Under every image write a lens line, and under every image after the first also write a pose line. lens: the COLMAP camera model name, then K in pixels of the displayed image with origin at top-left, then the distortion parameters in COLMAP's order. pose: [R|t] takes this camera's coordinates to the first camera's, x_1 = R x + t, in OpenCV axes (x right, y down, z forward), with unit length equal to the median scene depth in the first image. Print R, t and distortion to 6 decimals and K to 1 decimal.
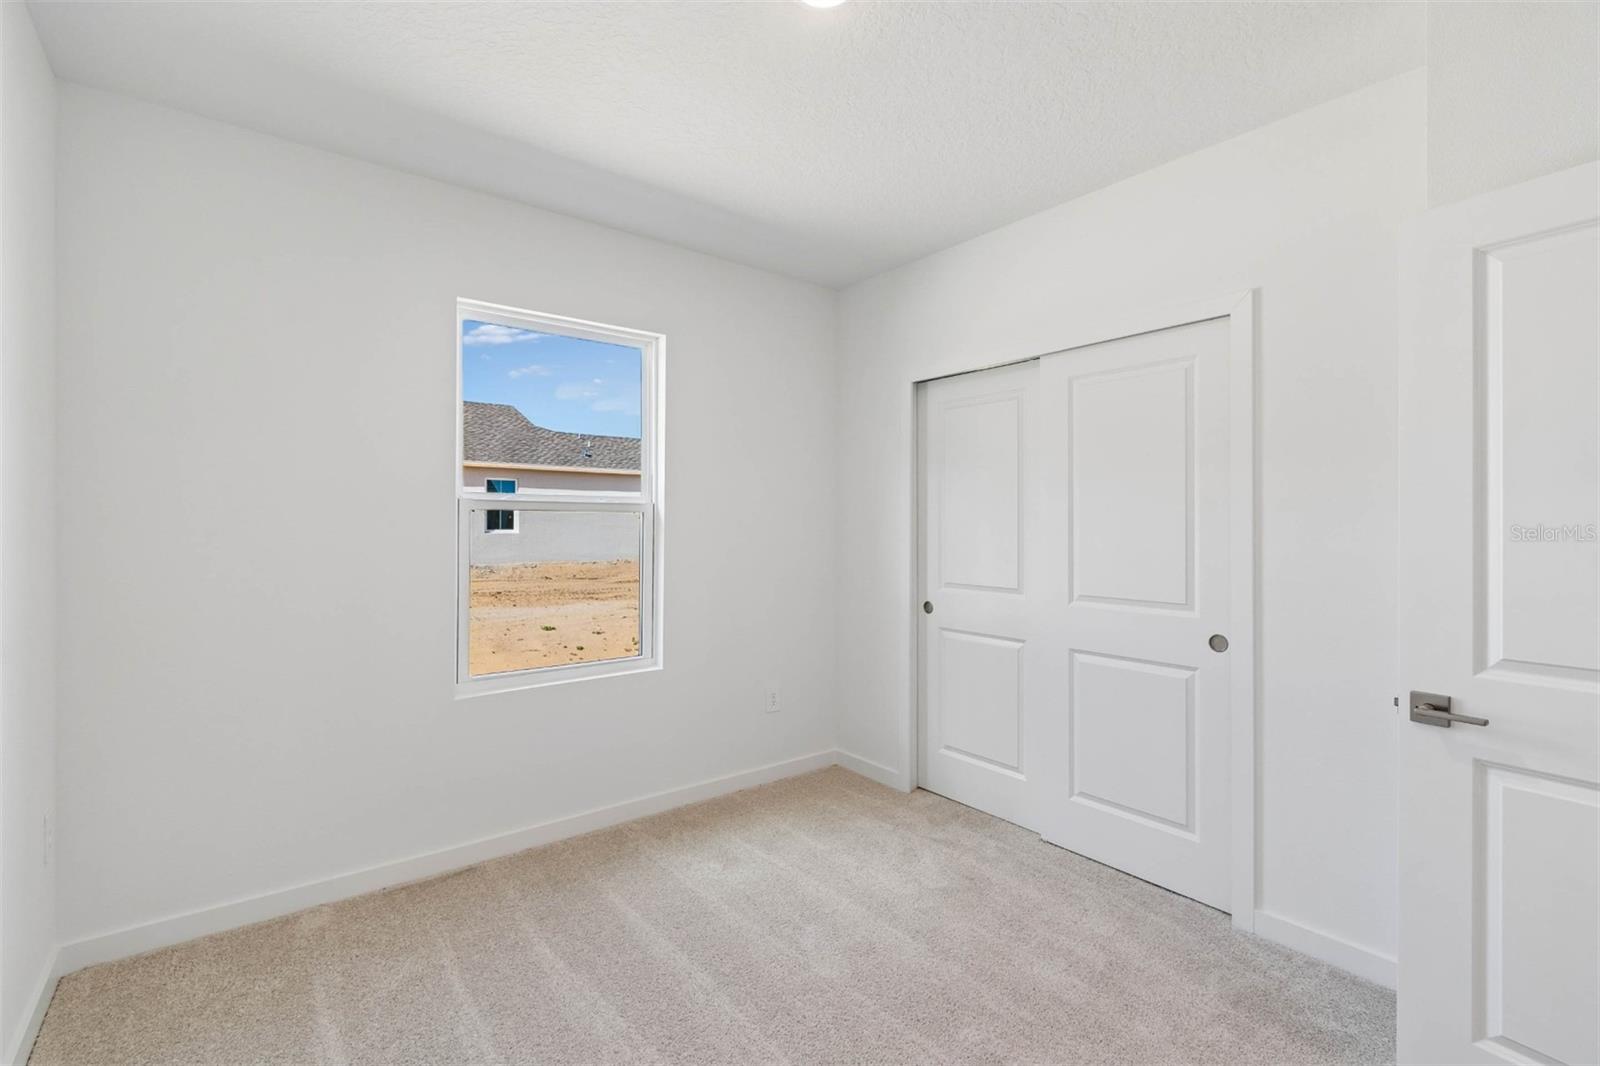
lens RADIAL K [[711.5, 0, 801.7], [0, 711.5, 527.3], [0, 0, 1]] dist [0.002356, 0.000142]
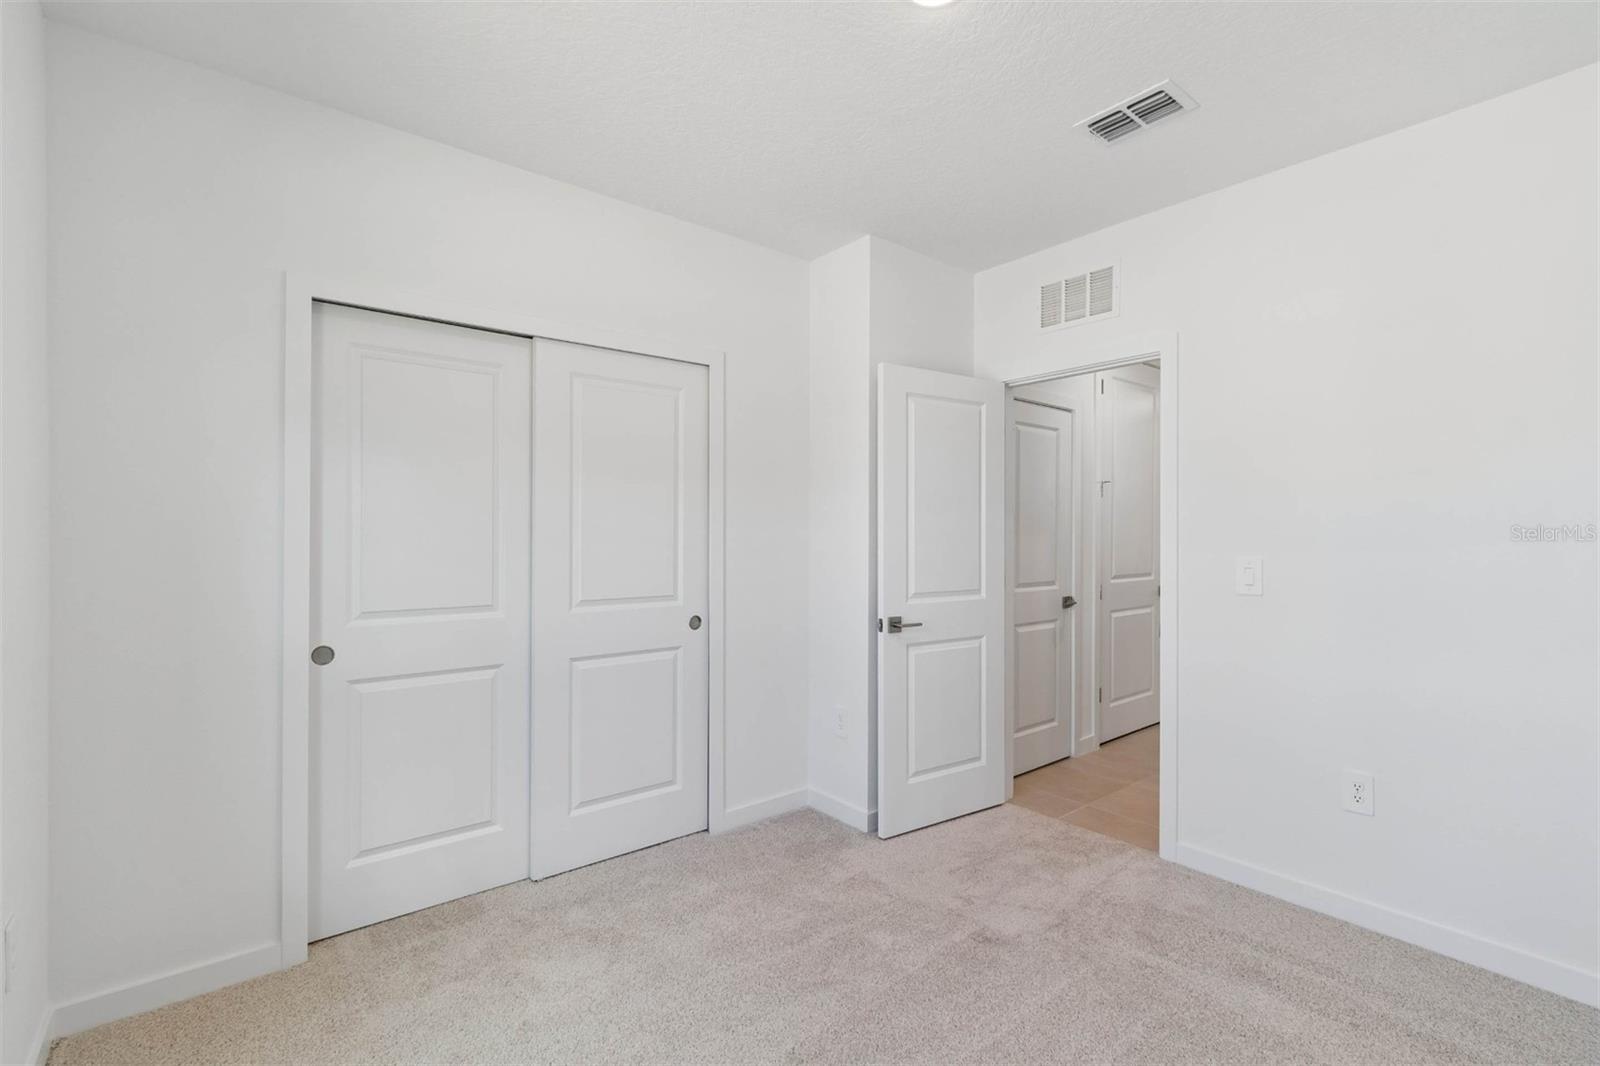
lens RADIAL K [[711.5, 0, 804.8], [0, 711.5, 538.6], [0, 0, 1]] dist [0.002356, 0.000142]
pose [[-0.019062, -0.007088, 0.999793, -0.645366], [0.001017, 0.999974, 0.007109, 0.004934], [-0.999818, 0.001152, -0.019054, 0.789648]]
